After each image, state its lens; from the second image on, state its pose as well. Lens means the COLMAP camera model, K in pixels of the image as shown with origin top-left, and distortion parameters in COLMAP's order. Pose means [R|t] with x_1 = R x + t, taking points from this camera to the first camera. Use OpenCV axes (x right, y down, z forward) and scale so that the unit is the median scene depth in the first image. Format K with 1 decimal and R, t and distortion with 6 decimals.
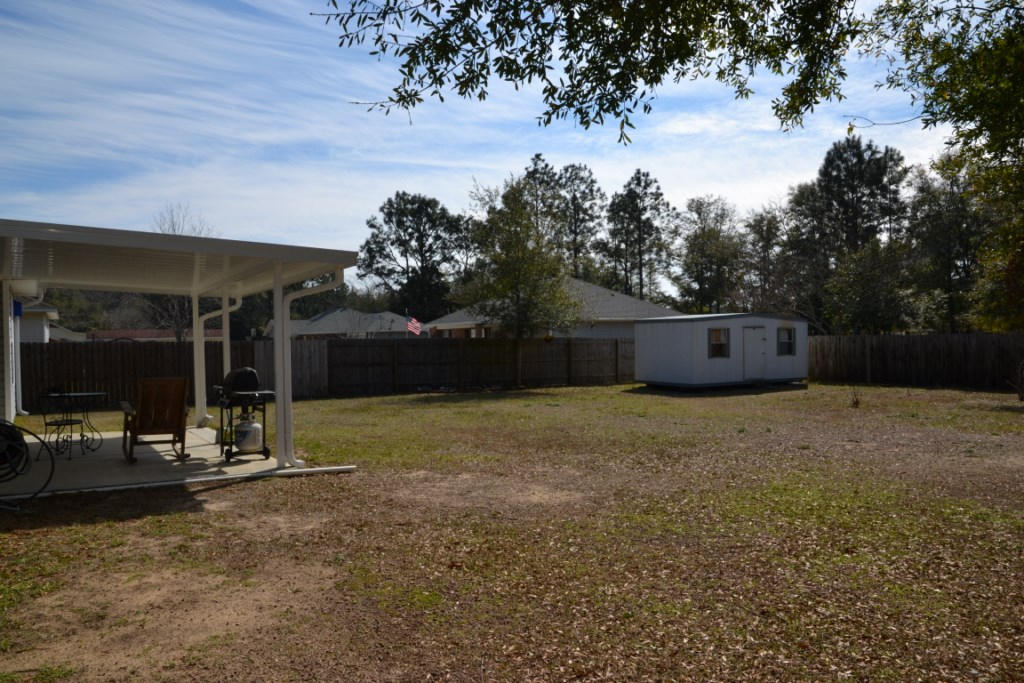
lens RADIAL K [[720.8, 0, 519.3], [0, 720.8, 333.8], [0, 0, 1]] dist [-0.113383, 0.075929]
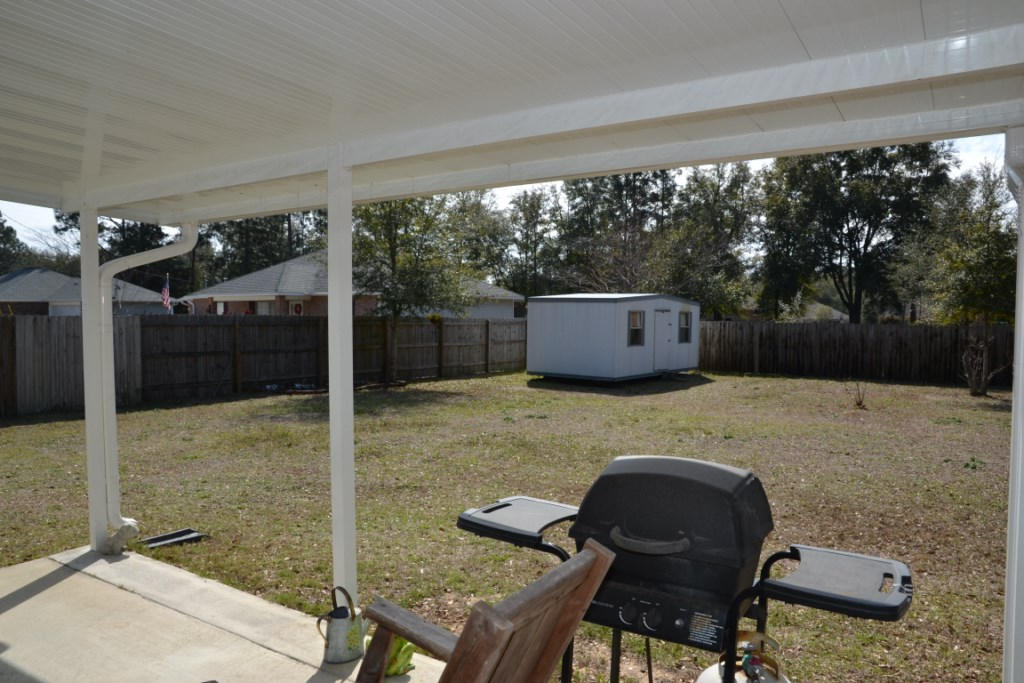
lens RADIAL K [[720.8, 0, 512.8], [0, 720.8, 350.6], [0, 0, 1]] dist [-0.113383, 0.075929]
pose [[0.921202, 0.002875, 0.389073, -0.064062], [-0.025445, 0.998277, 0.052867, -0.000759], [-0.388251, -0.058601, 0.919689, 0.092822]]
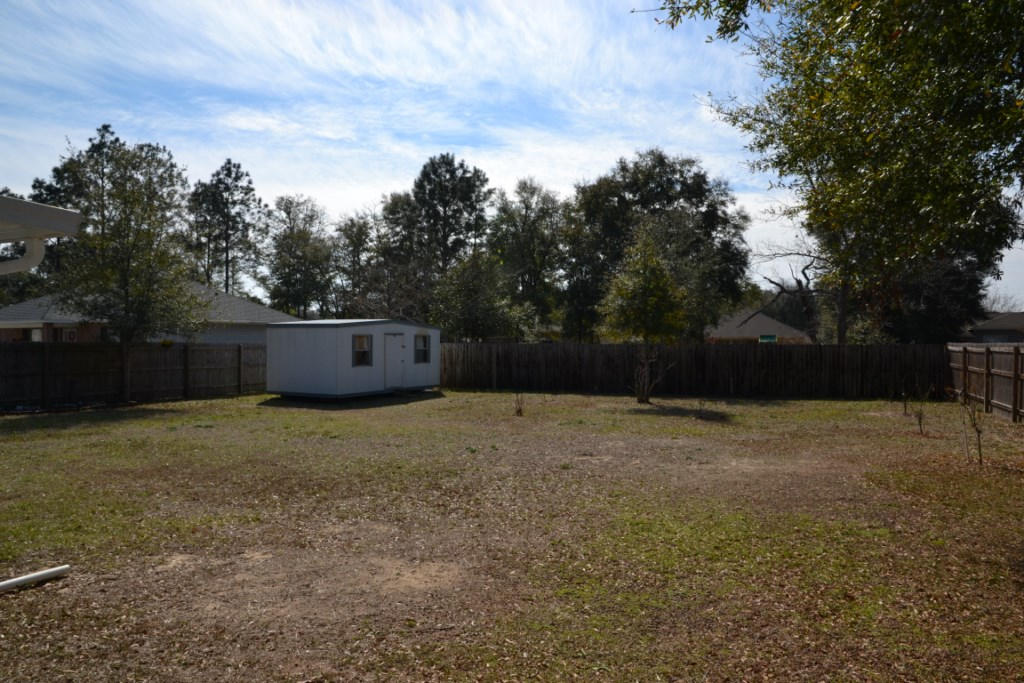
lens RADIAL K [[720.8, 0, 518.0], [0, 720.8, 340.6], [0, 0, 1]] dist [-0.113383, 0.075929]
pose [[0.830097, 0.012237, 0.557484, -0.027019], [-0.015064, 0.999886, 0.000482, -0.001259], [-0.557415, -0.008798, 0.830187, 0.033346]]
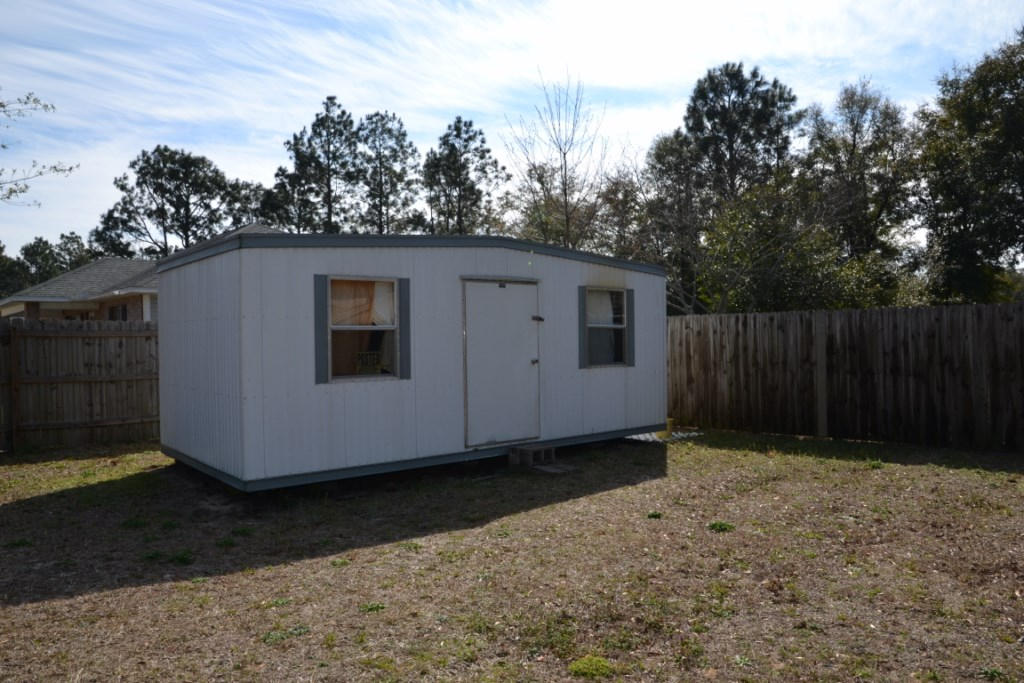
lens RADIAL K [[720.8, 0, 508.6], [0, 720.8, 342.9], [0, 0, 1]] dist [-0.113383, 0.075929]
pose [[0.987383, -0.003504, 0.158312, 0.099311], [0.002245, 0.999964, 0.008133, 0.005801], [-0.158335, -0.007675, 0.987356, 0.239952]]
